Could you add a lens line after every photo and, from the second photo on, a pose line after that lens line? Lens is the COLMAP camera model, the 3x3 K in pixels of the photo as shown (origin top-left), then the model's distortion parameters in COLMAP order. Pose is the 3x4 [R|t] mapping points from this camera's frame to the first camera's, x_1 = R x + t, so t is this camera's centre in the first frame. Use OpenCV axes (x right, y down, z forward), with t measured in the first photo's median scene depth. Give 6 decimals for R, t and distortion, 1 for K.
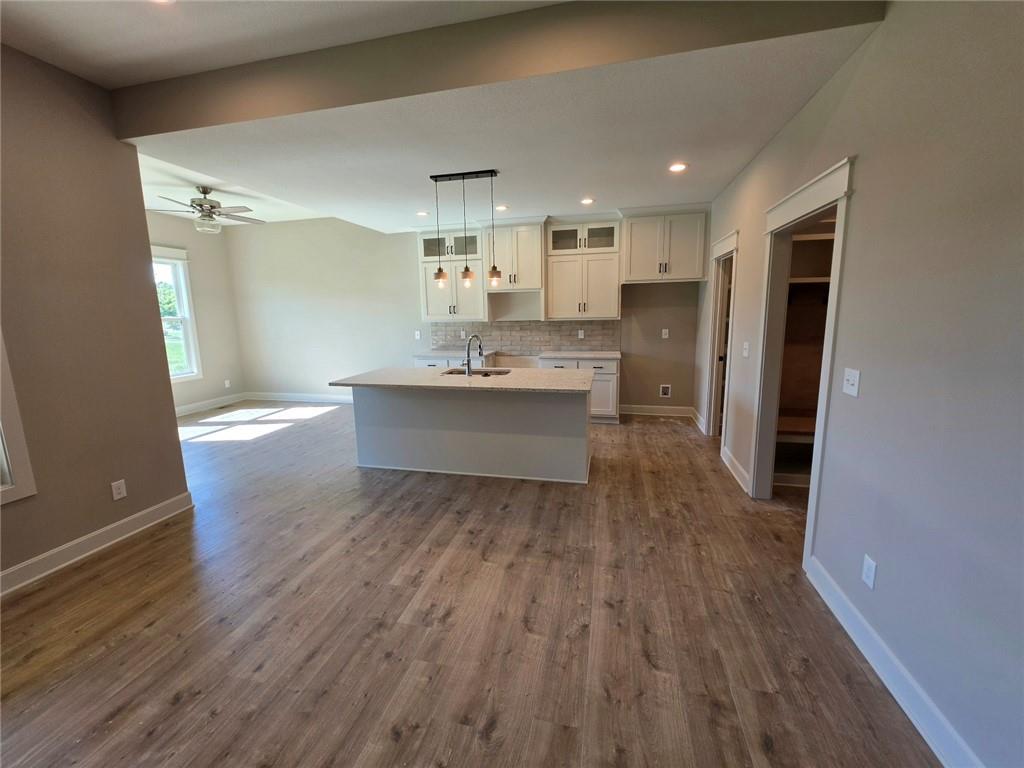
lens RADIAL K [[412.1, 0, 516.9], [0, 412.1, 377.9], [0, 0, 1]] dist [-0.001454, 0.000349]
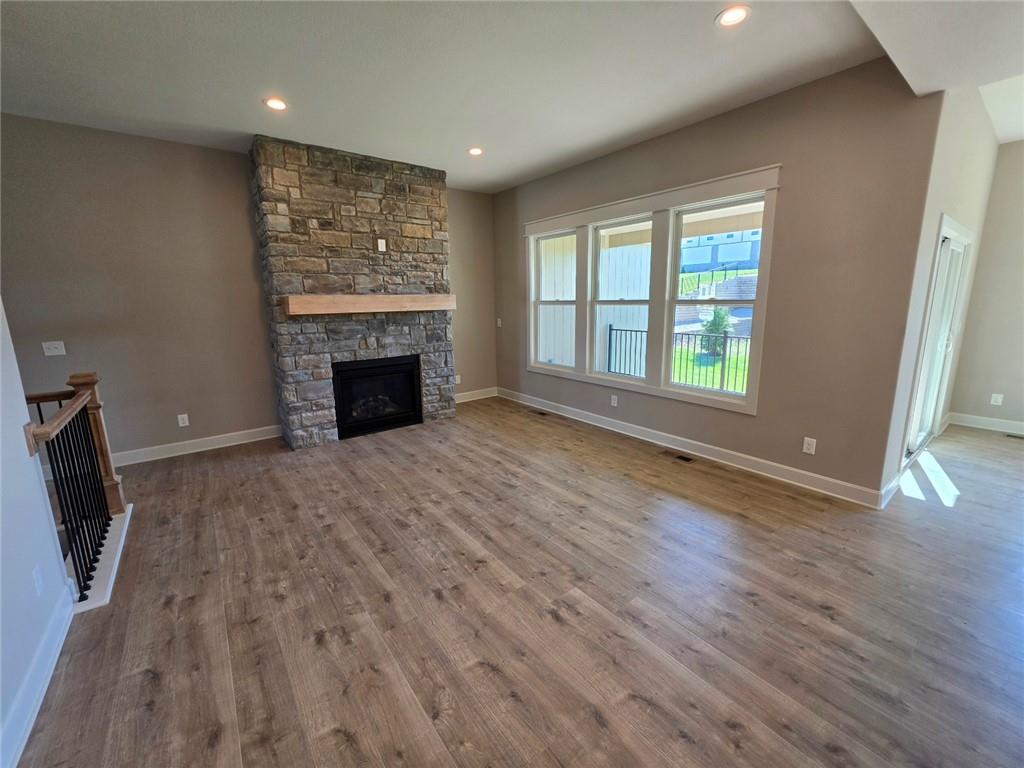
lens RADIAL K [[412.1, 0, 513.7], [0, 412.1, 374.1], [0, 0, 1]] dist [-0.001454, 0.000349]
pose [[-0.630823, 0.169086, -0.757279, 0.407731], [-0.098758, 0.950534, 0.294503, -0.184186], [0.769616, 0.260567, -0.582920, 1.034243]]
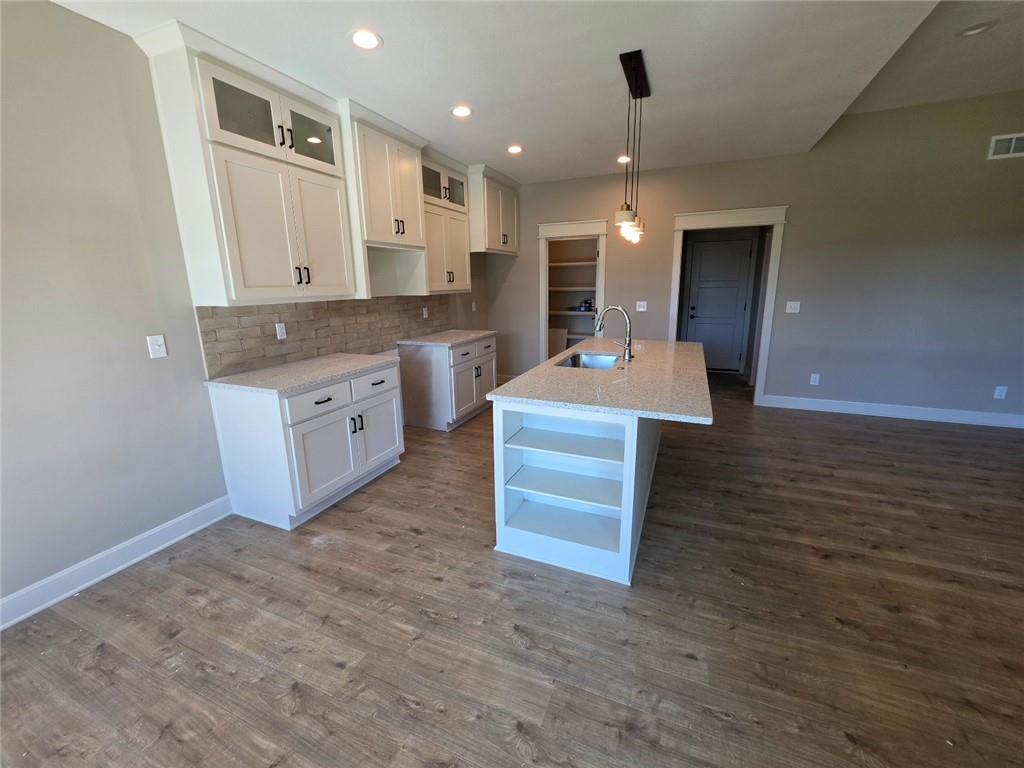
lens RADIAL K [[412.1, 0, 512.3], [0, 412.1, 376.8], [0, 0, 1]] dist [-0.001454, 0.000349]
pose [[0.171532, -0.204460, 0.963729, -1.285384], [0.174091, 0.969124, 0.174618, -0.211901], [-0.969675, 0.137824, 0.201831, 1.541613]]
